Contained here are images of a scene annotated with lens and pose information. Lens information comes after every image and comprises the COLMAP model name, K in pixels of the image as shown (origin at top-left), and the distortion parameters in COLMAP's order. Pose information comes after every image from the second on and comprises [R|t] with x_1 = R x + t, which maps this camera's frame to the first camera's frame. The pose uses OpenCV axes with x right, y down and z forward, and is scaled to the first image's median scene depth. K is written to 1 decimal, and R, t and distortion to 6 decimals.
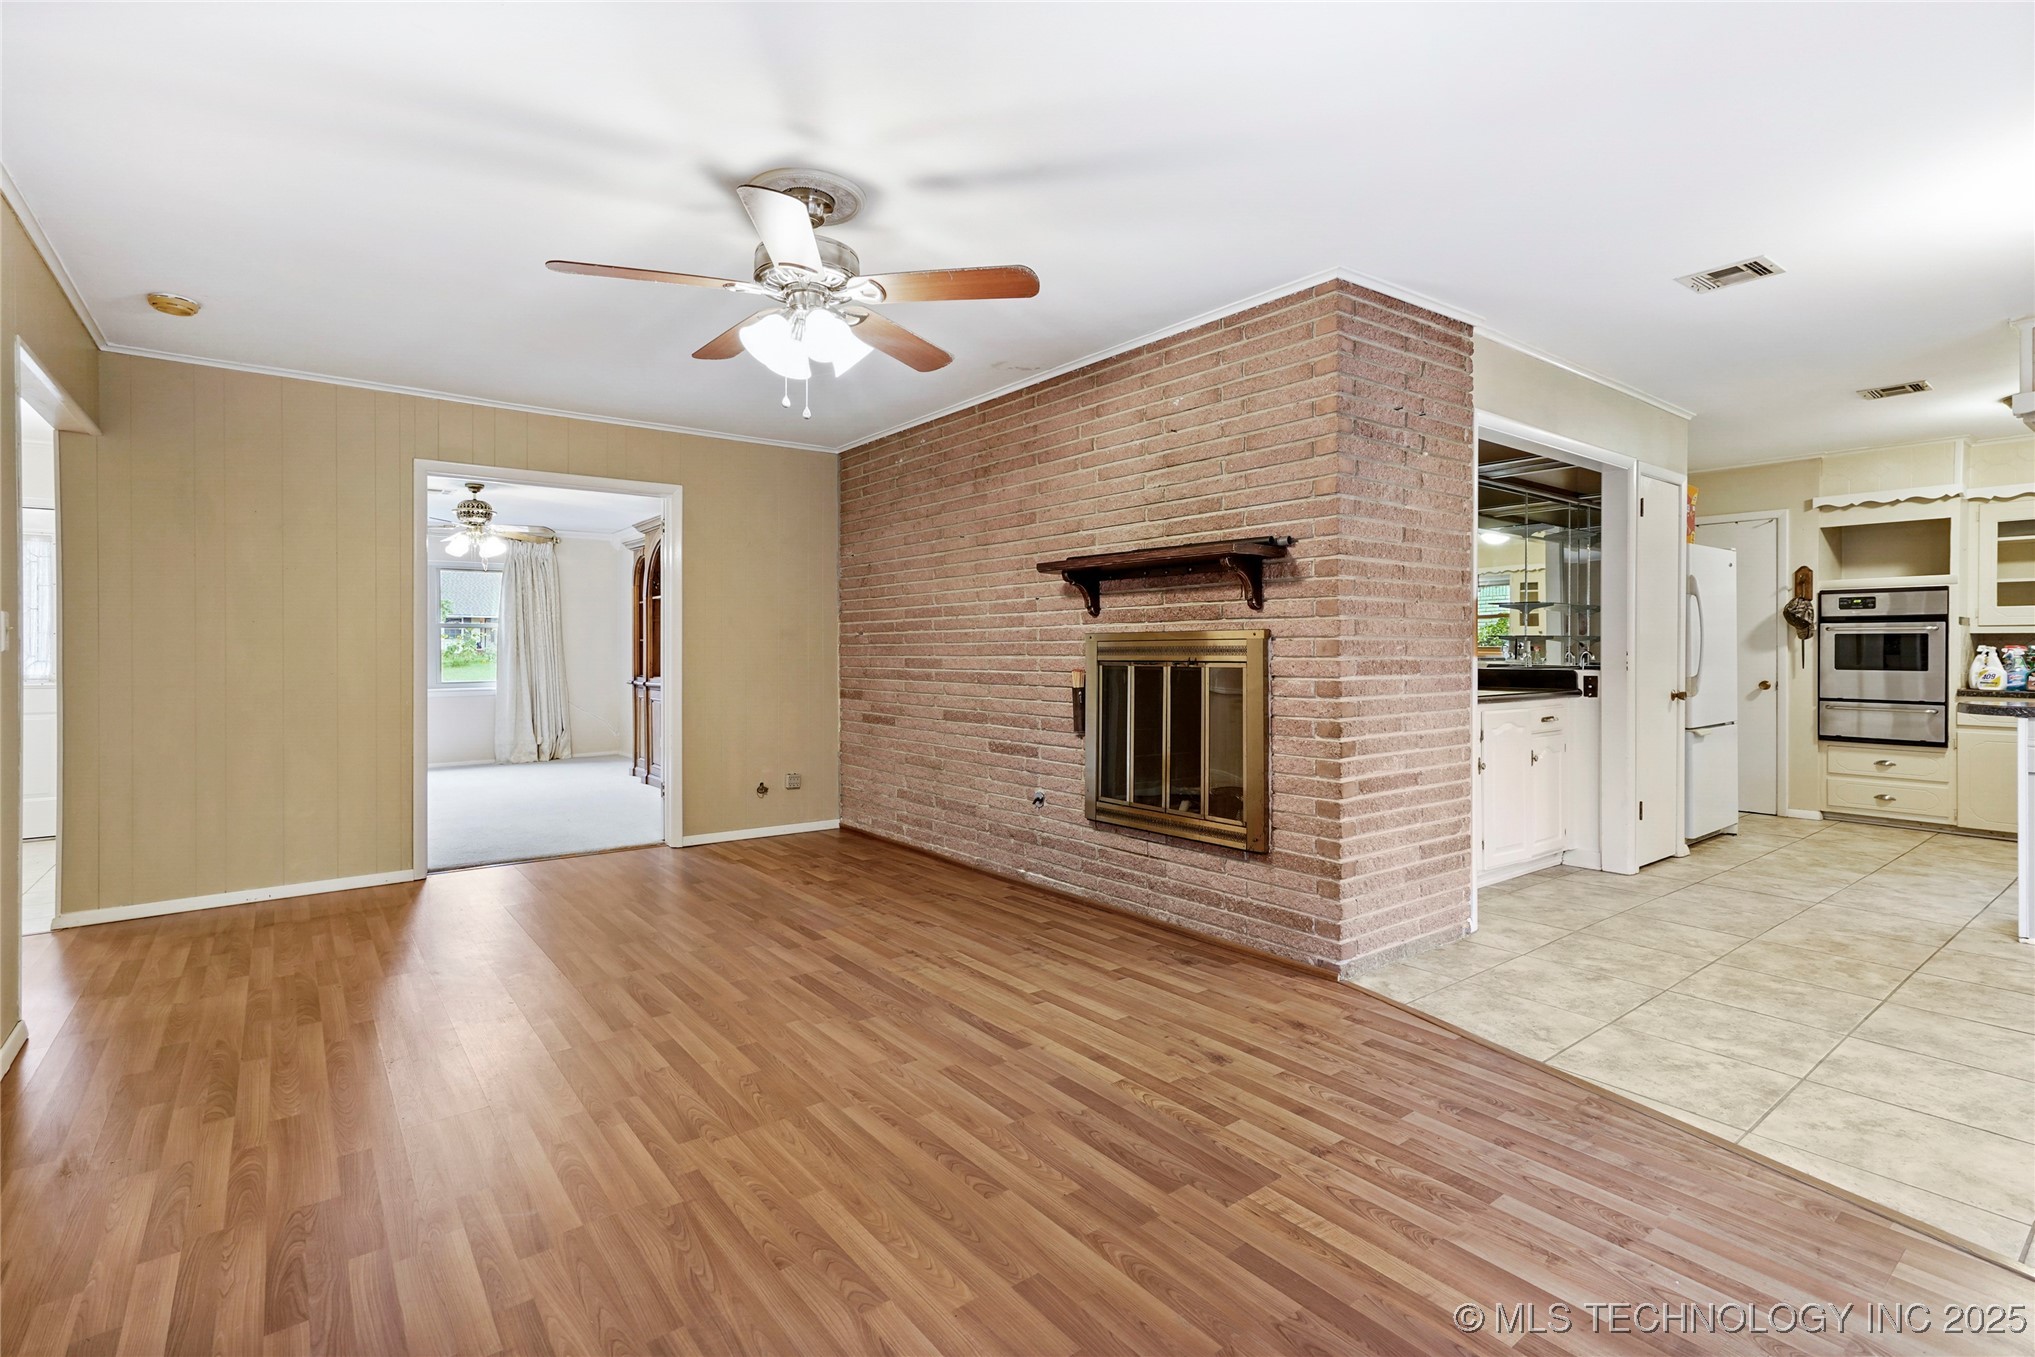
lens RADIAL K [[956.4, 0, 1000.4], [0, 956.4, 649.7], [0, 0, 1]] dist [-0.000638, 0.006927]
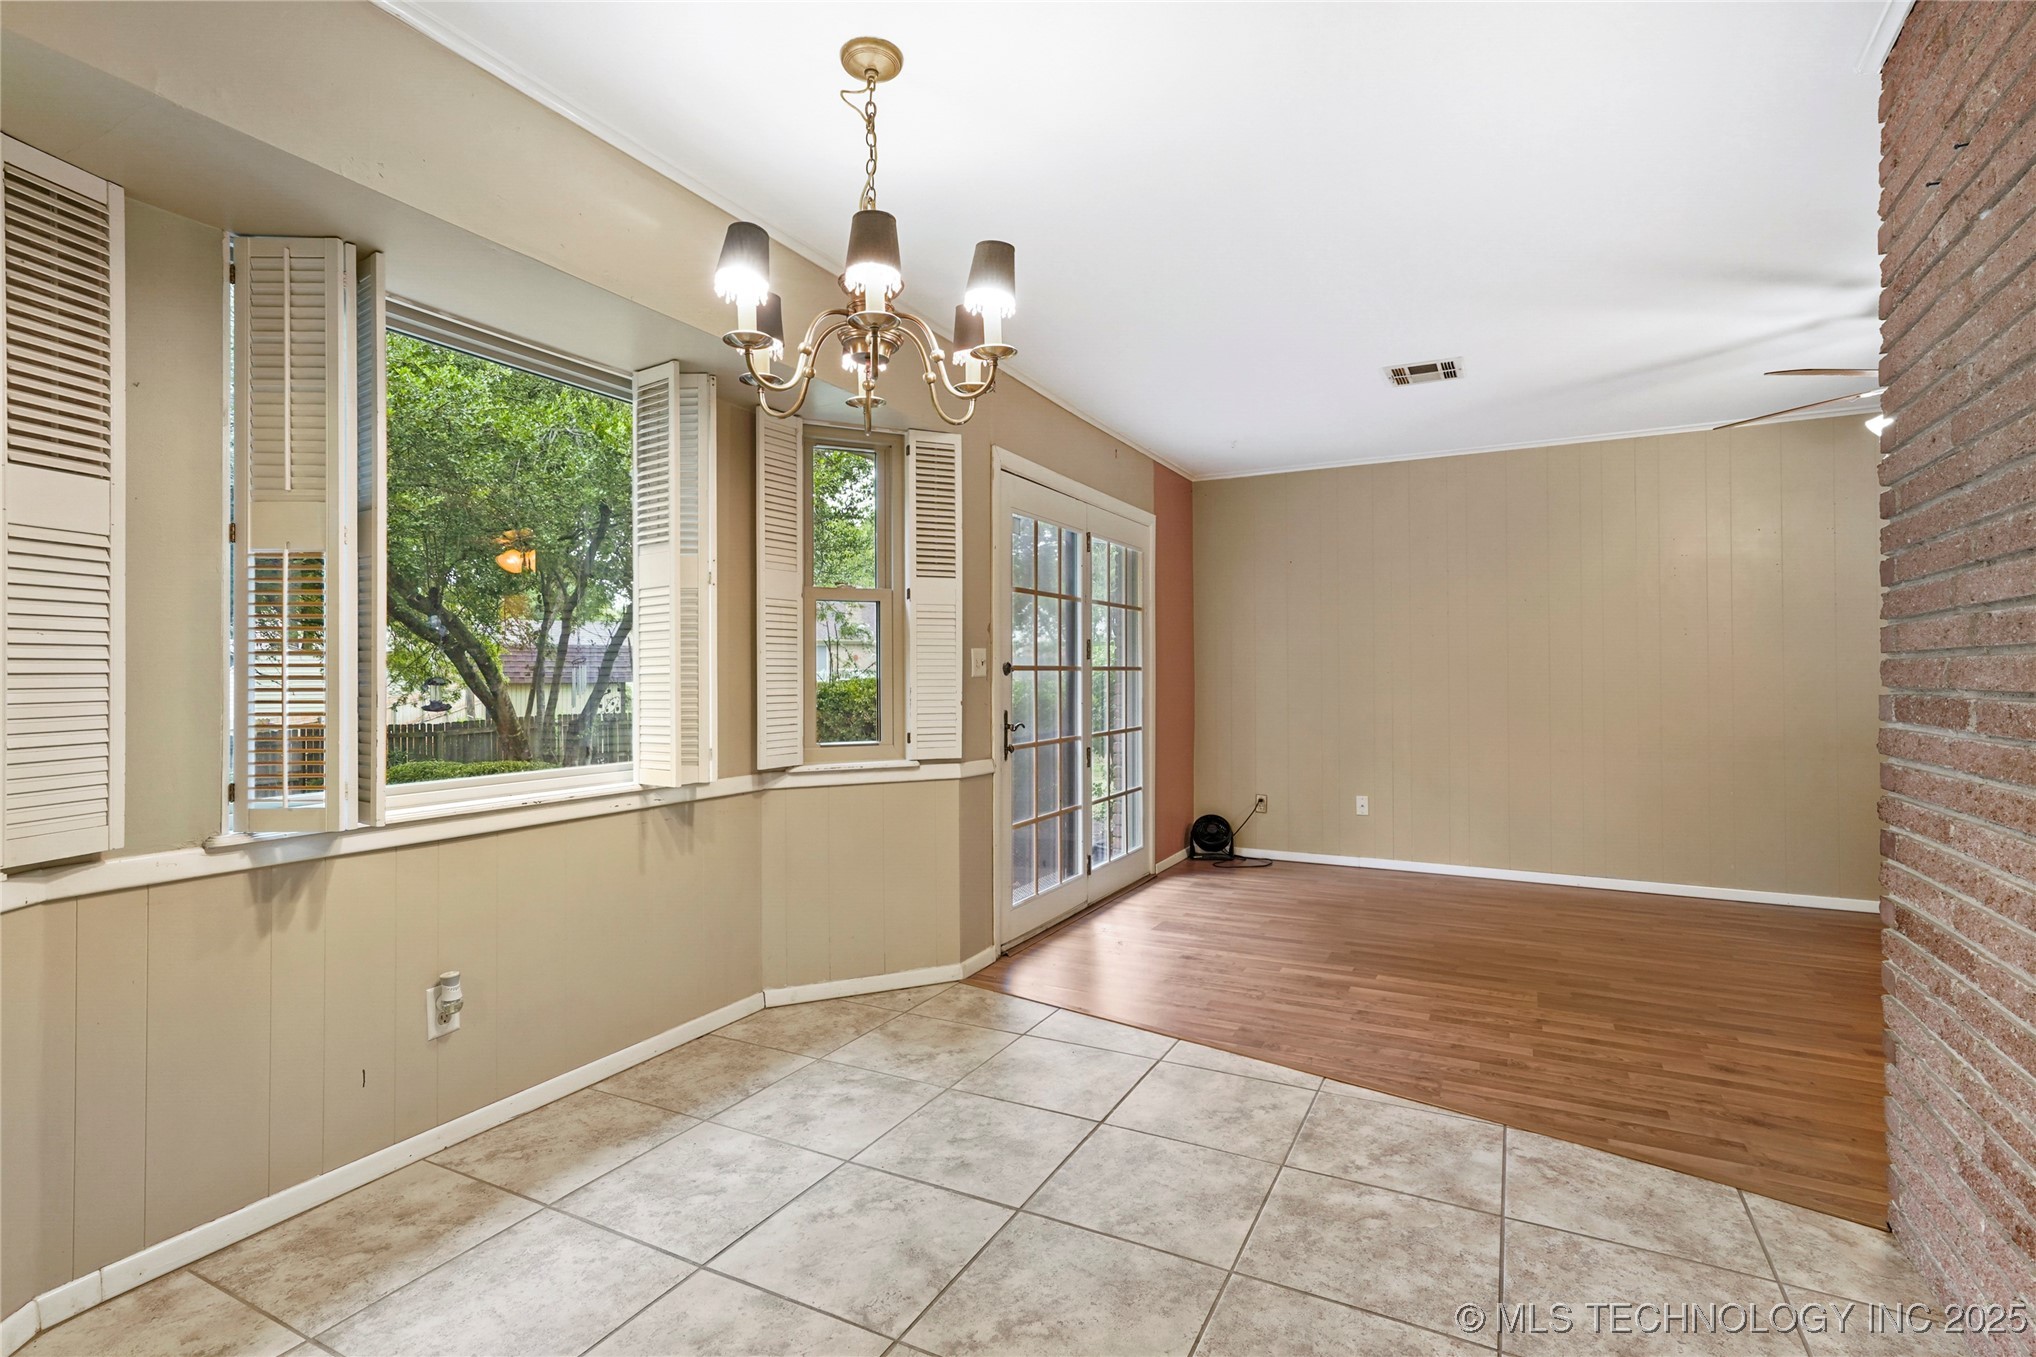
lens RADIAL K [[956.9, 0, 1014.6], [0, 956.9, 663.3], [0, 0, 1]] dist [-0.000638, 0.006927]
pose [[-0.907327, -0.003422, -0.420412, 1.036969], [0.001229, 0.999941, -0.010790, -0.002136], [0.420424, -0.010306, -0.907269, 1.232315]]
